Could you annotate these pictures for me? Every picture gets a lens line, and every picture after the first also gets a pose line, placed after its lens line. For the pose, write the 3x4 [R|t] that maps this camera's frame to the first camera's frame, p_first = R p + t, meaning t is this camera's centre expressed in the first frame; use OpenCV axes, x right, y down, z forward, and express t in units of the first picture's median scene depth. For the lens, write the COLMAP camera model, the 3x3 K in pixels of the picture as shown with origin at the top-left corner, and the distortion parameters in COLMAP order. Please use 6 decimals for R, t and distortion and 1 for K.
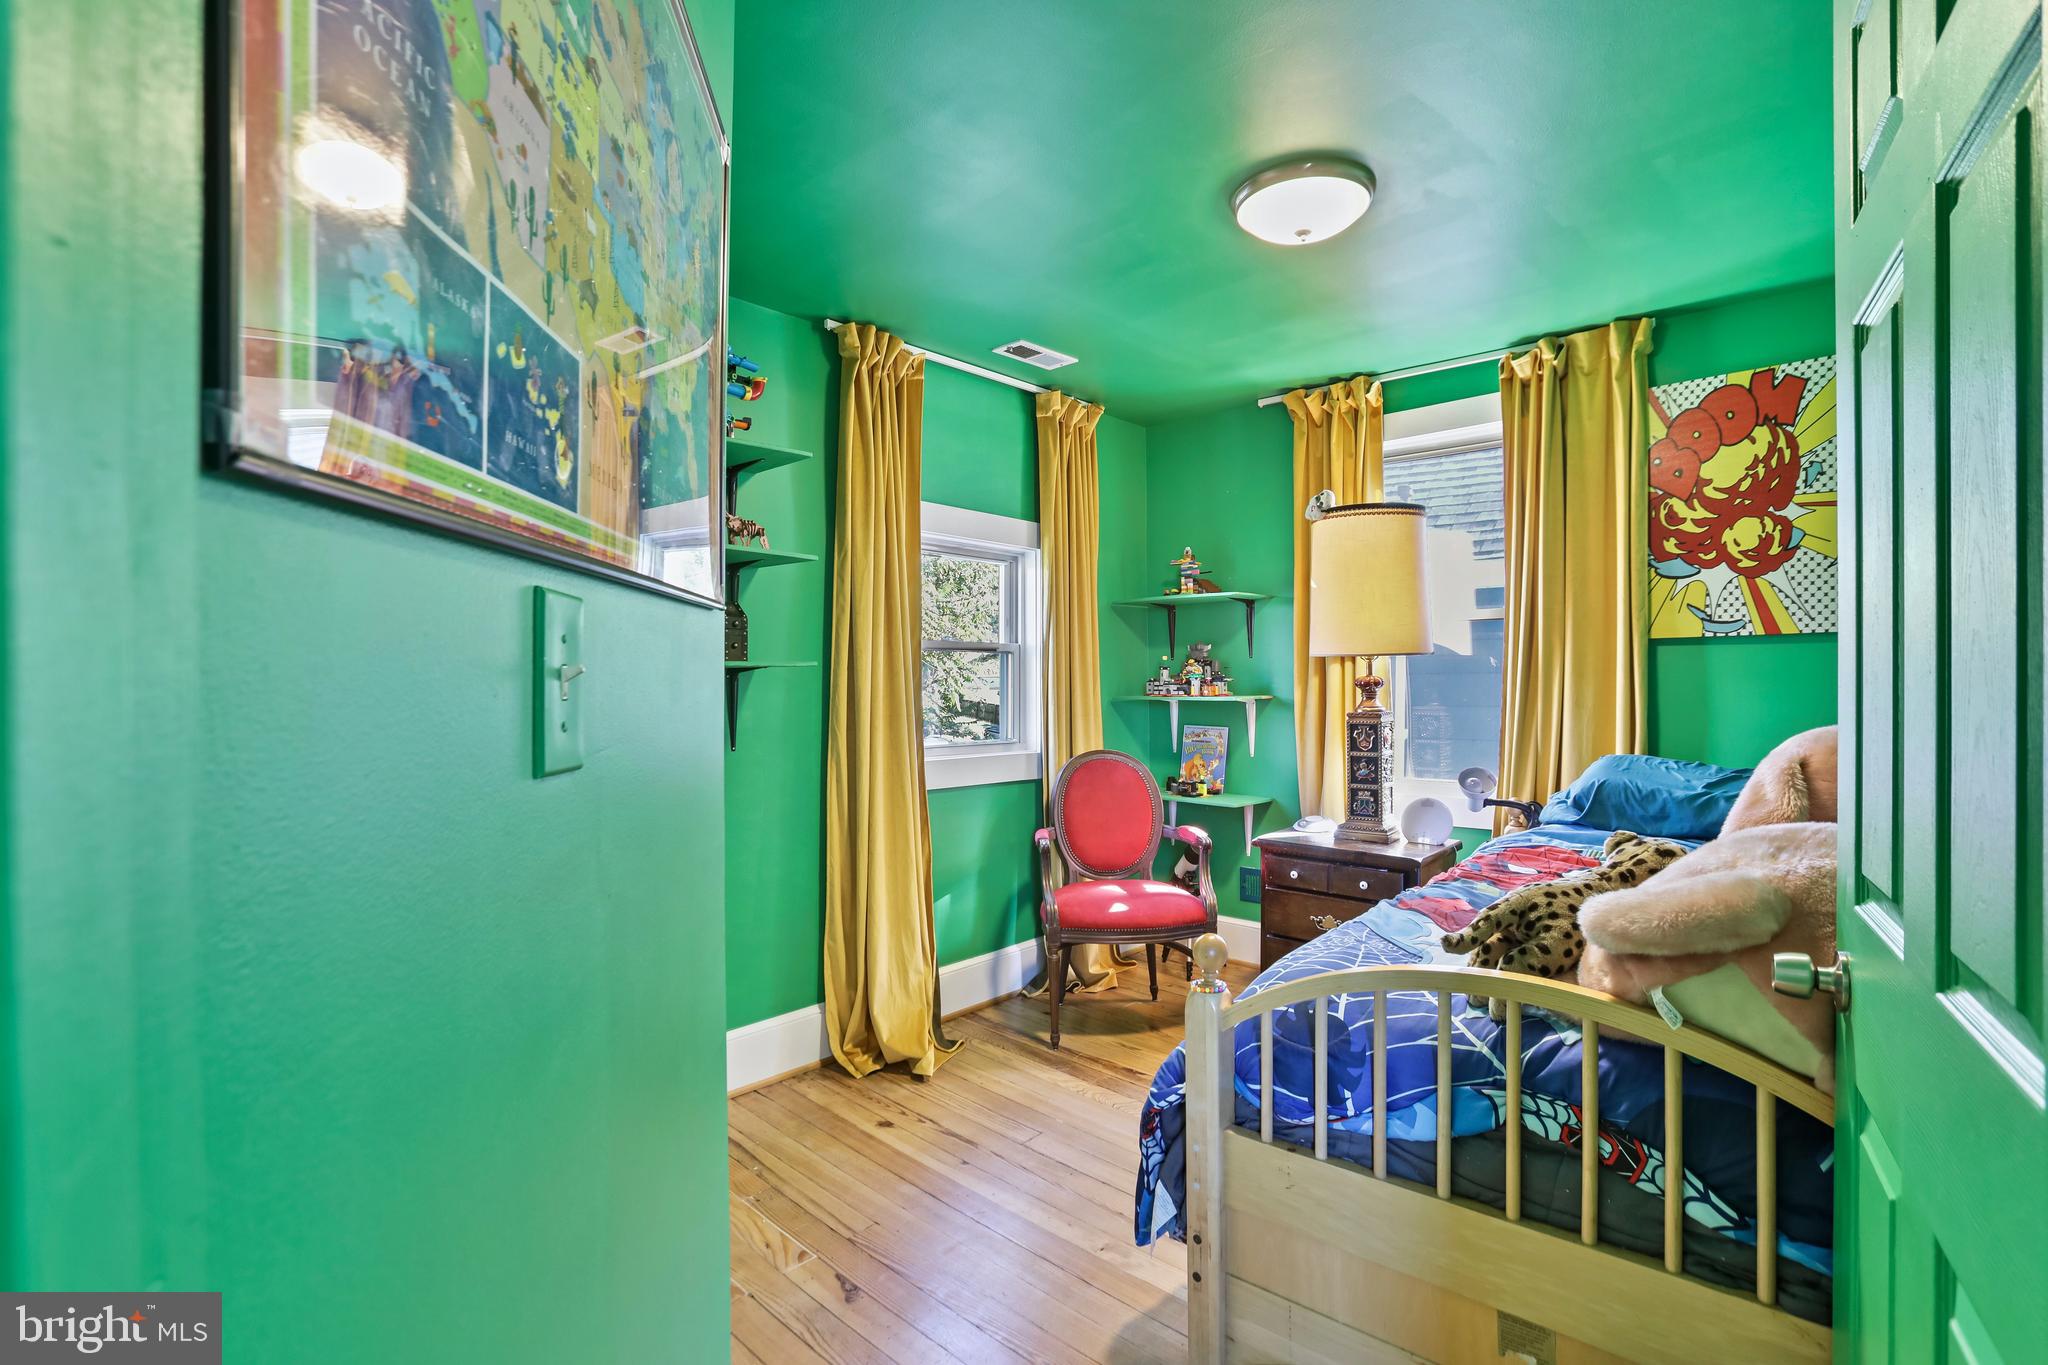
lens RADIAL K [[955.4, 0, 991.2], [0, 955.4, 687.7], [0, 0, 1]] dist [-0.072920, 0.029907]
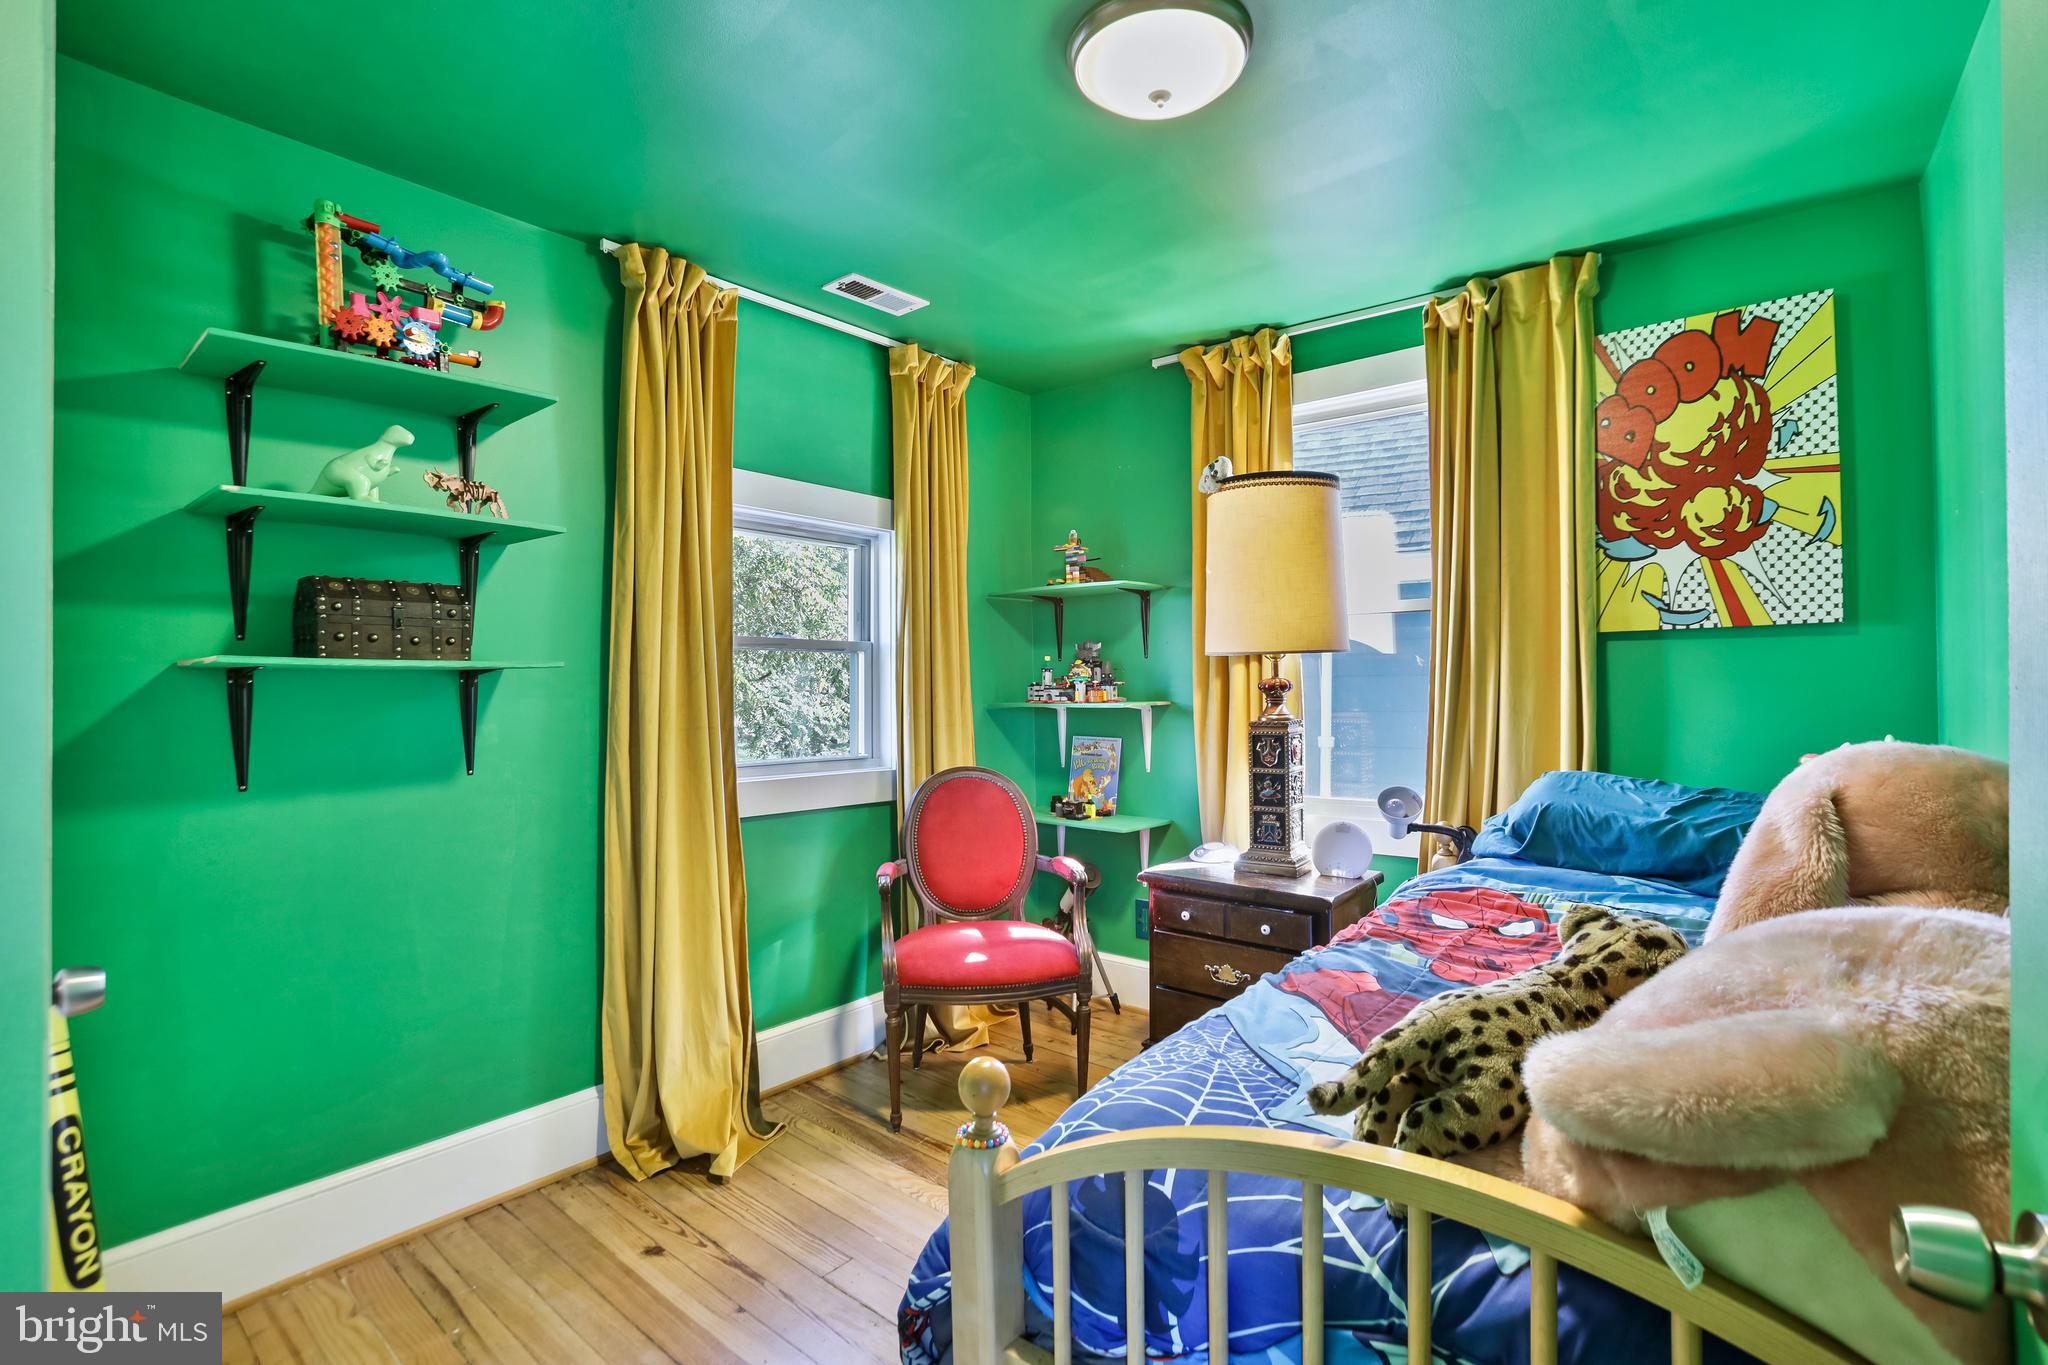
lens RADIAL K [[955.4, 0, 991.2], [0, 955.4, 687.7], [0, 0, 1]] dist [-0.072920, 0.029907]
pose [[0.998599, -0.003699, 0.052789, 0.114896], [0.003989, 0.999978, -0.005385, -0.000173], [-0.052768, 0.005588, 0.998591, 0.186372]]
